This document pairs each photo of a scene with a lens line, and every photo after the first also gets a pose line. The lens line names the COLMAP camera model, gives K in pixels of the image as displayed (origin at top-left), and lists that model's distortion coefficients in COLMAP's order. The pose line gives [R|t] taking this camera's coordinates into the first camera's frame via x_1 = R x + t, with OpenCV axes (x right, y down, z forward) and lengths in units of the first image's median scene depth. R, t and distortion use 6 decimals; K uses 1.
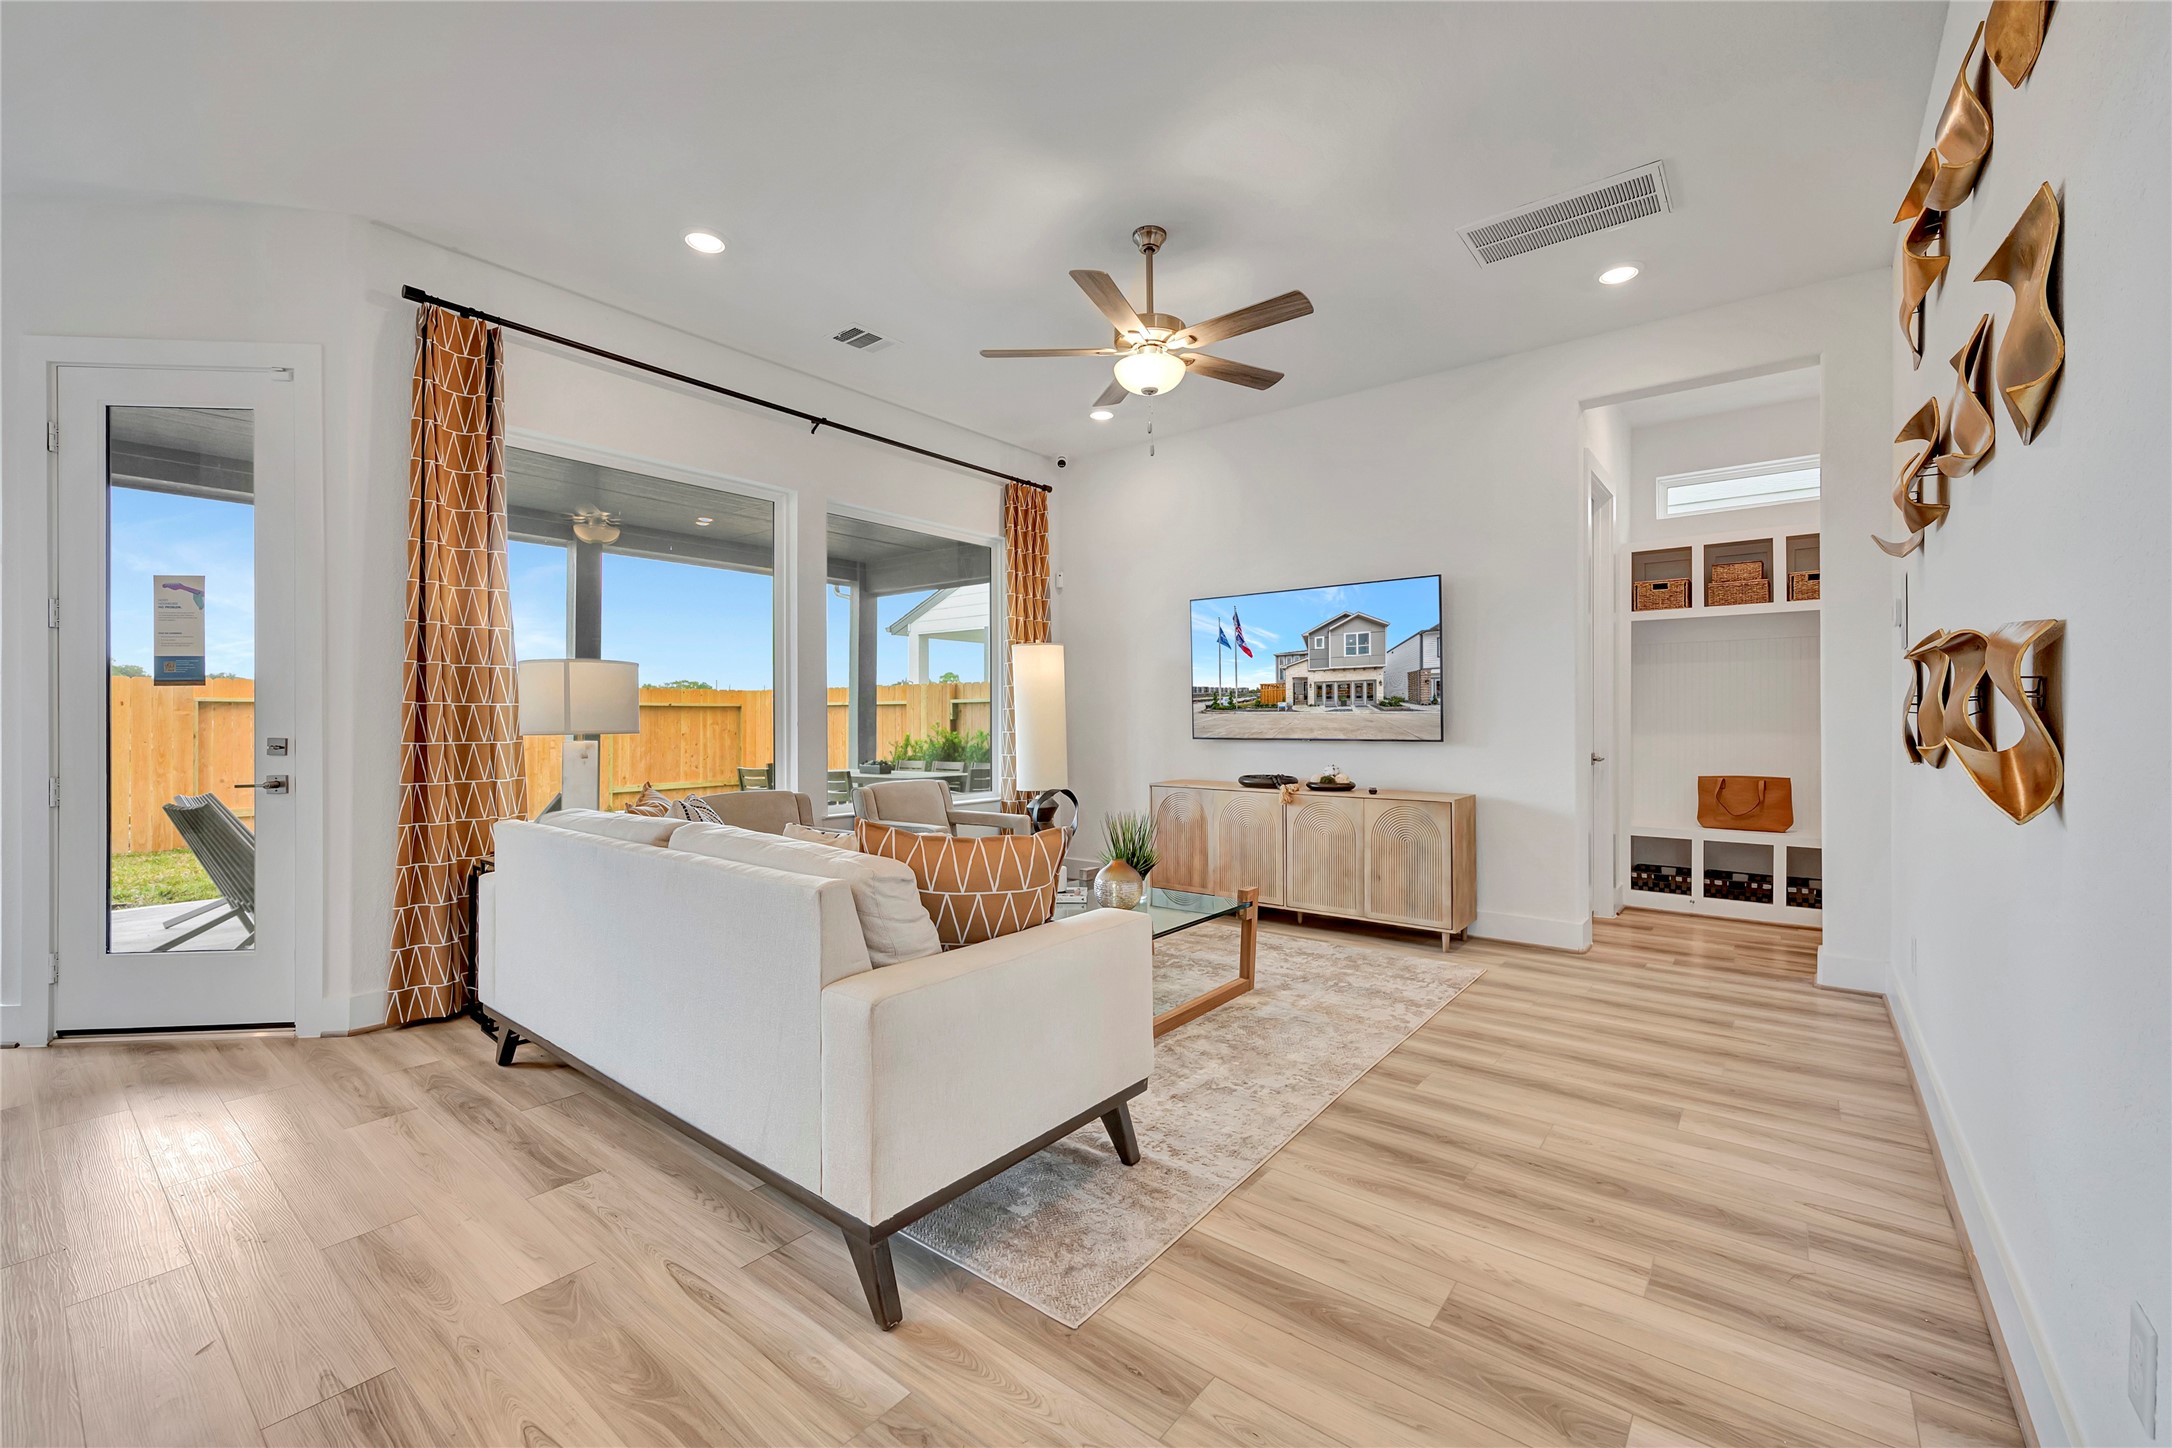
lens RADIAL K [[885.4, 0, 1094.7], [0, 885.4, 722.0], [0, 0, 1]] dist [0.000428, -0.000904]
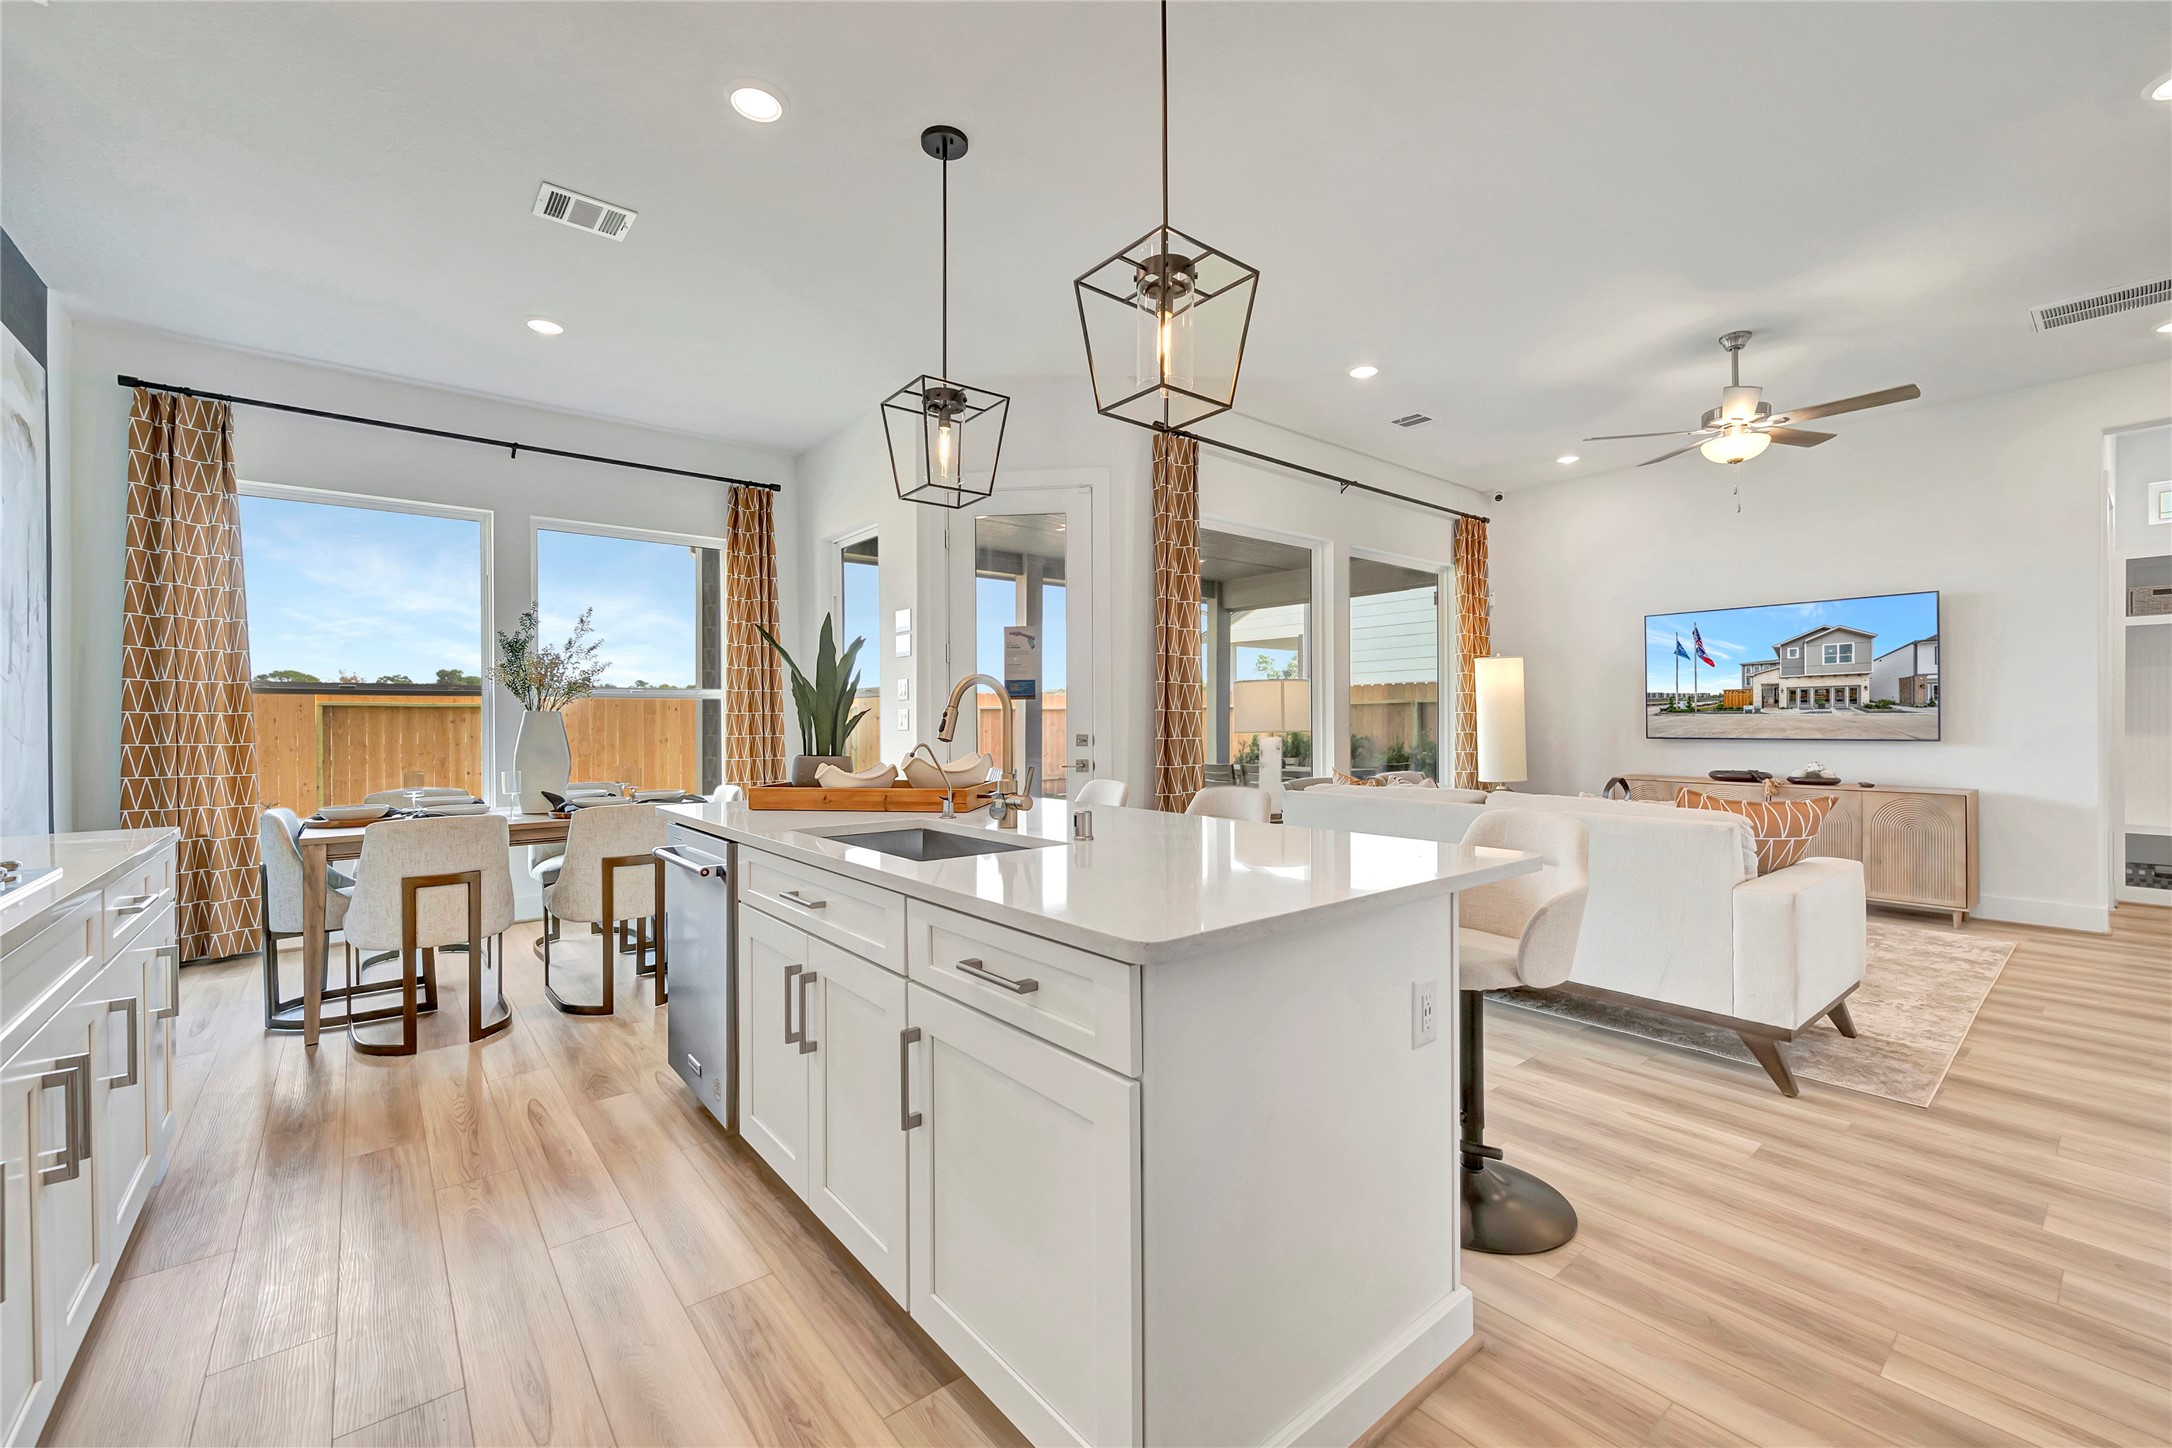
lens RADIAL K [[885.4, 0, 1086.7], [0, 885.4, 725.4], [0, 0, 1]] dist [0.000428, -0.000904]
pose [[0.976463, -0.000593, -0.215684, -0.383733], [0.000761, 0.999999, 0.000696, 0.001066], [0.215684, -0.000843, 0.976463, -0.288528]]
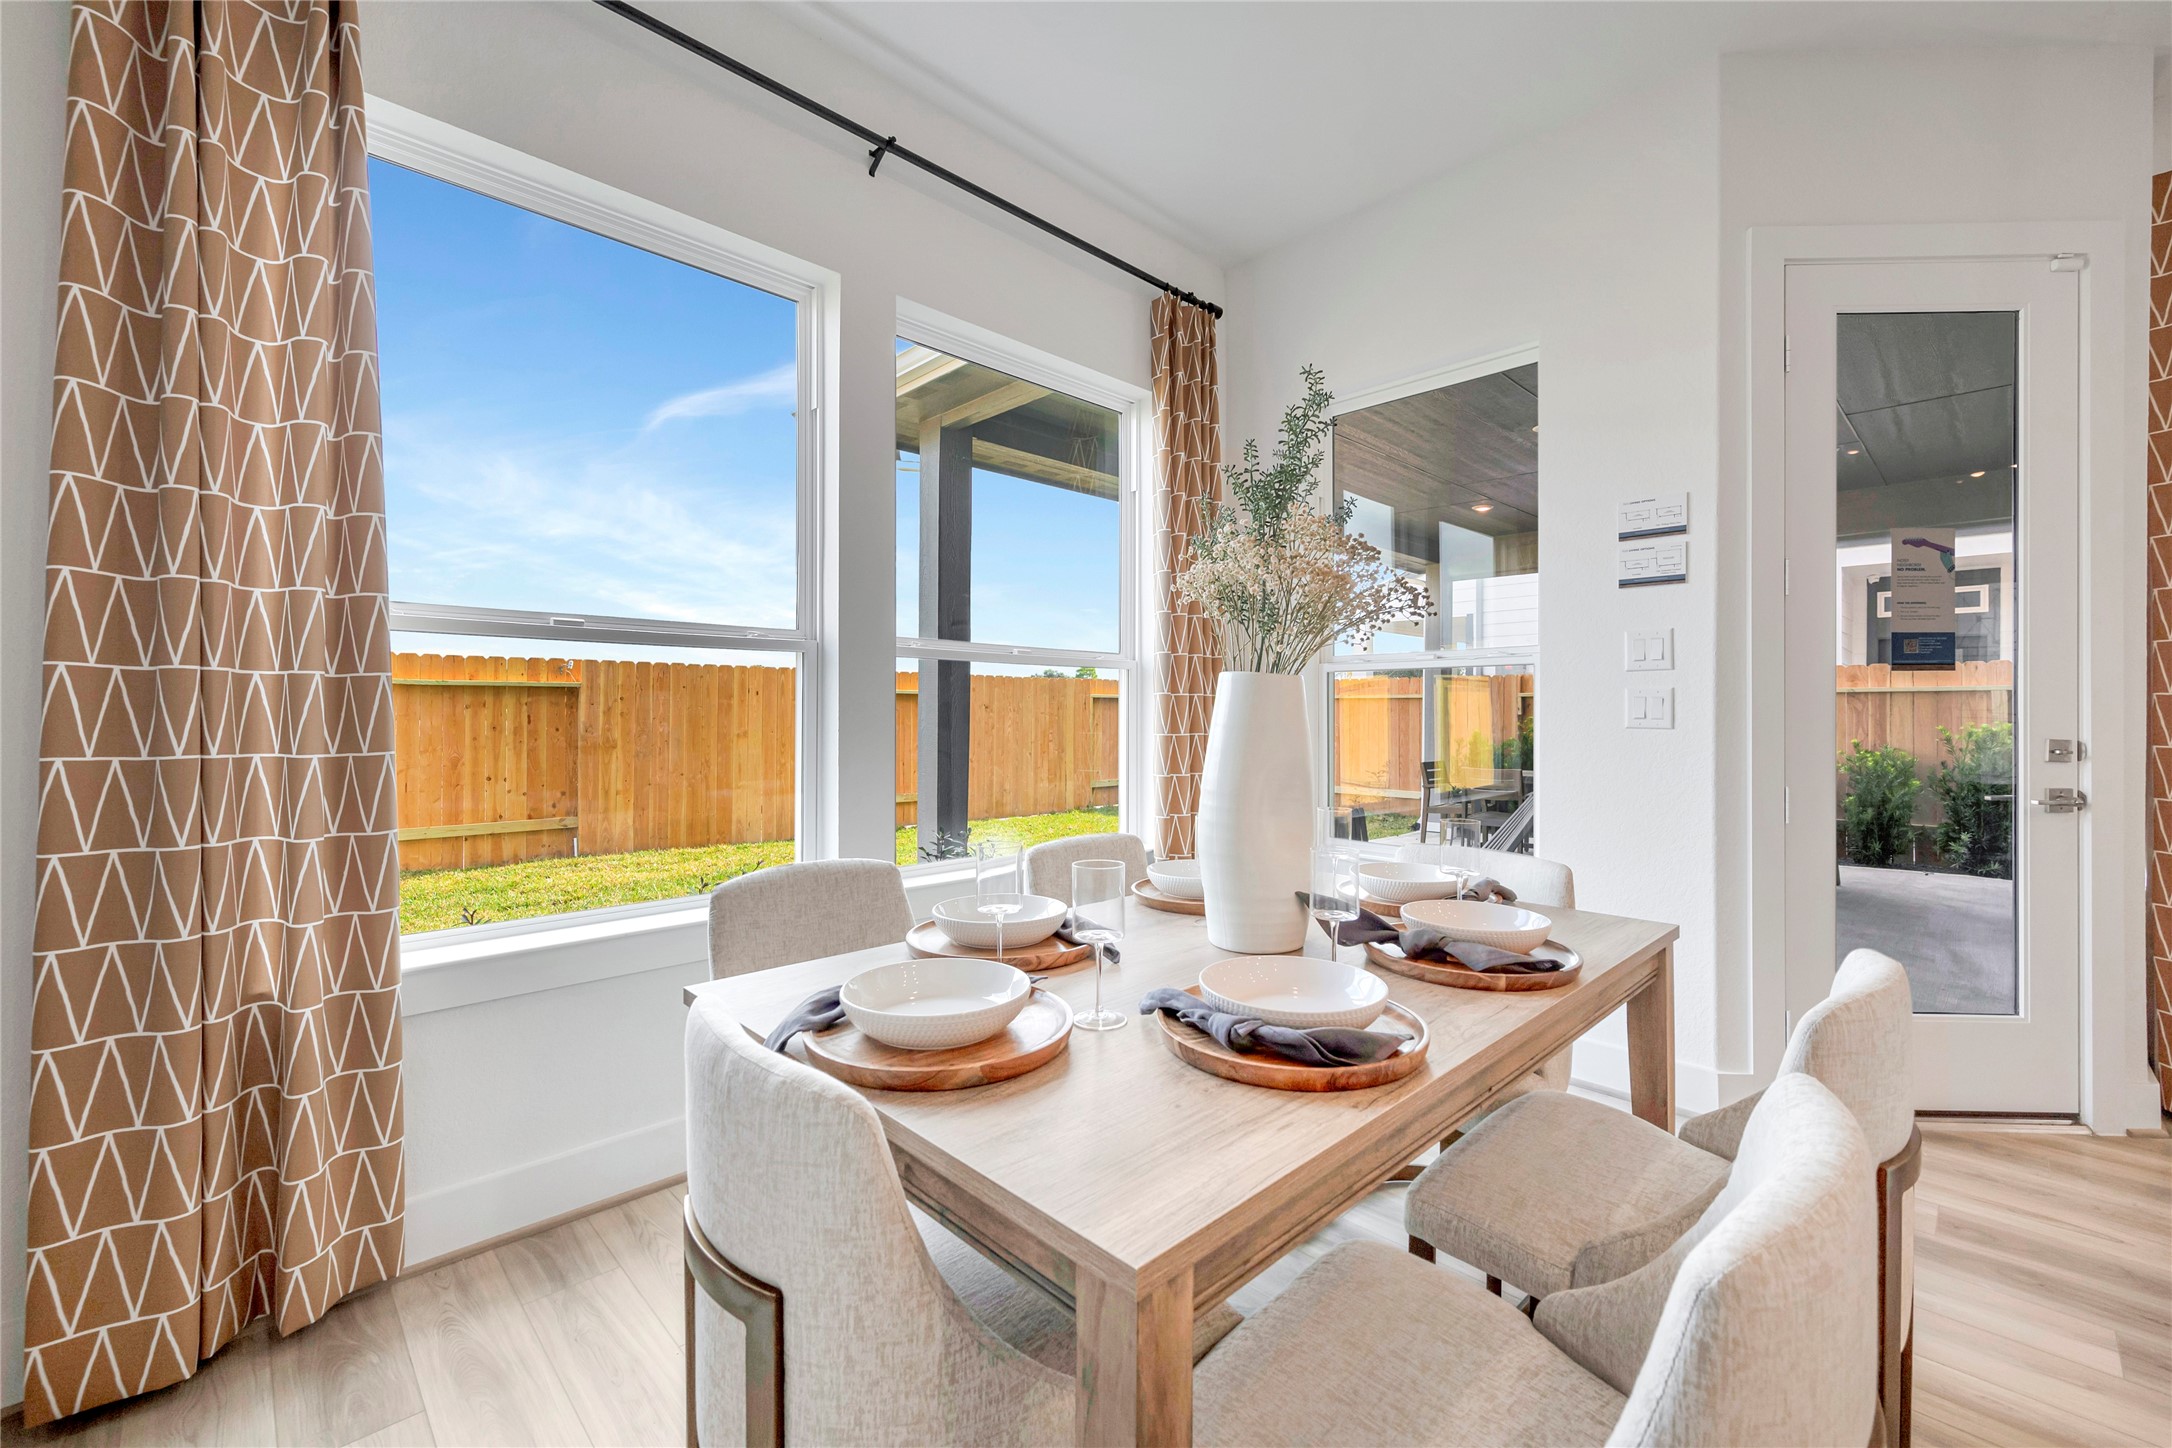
lens RADIAL K [[885.4, 0, 1084.3], [0, 885.4, 711.5], [0, 0, 1]] dist [0.000428, -0.000904]
pose [[0.989049, 0.006260, -0.147453, -1.061588], [-0.007251, 0.999955, -0.006187, 0.002571], [0.147407, 0.007189, 0.989050, 0.088015]]
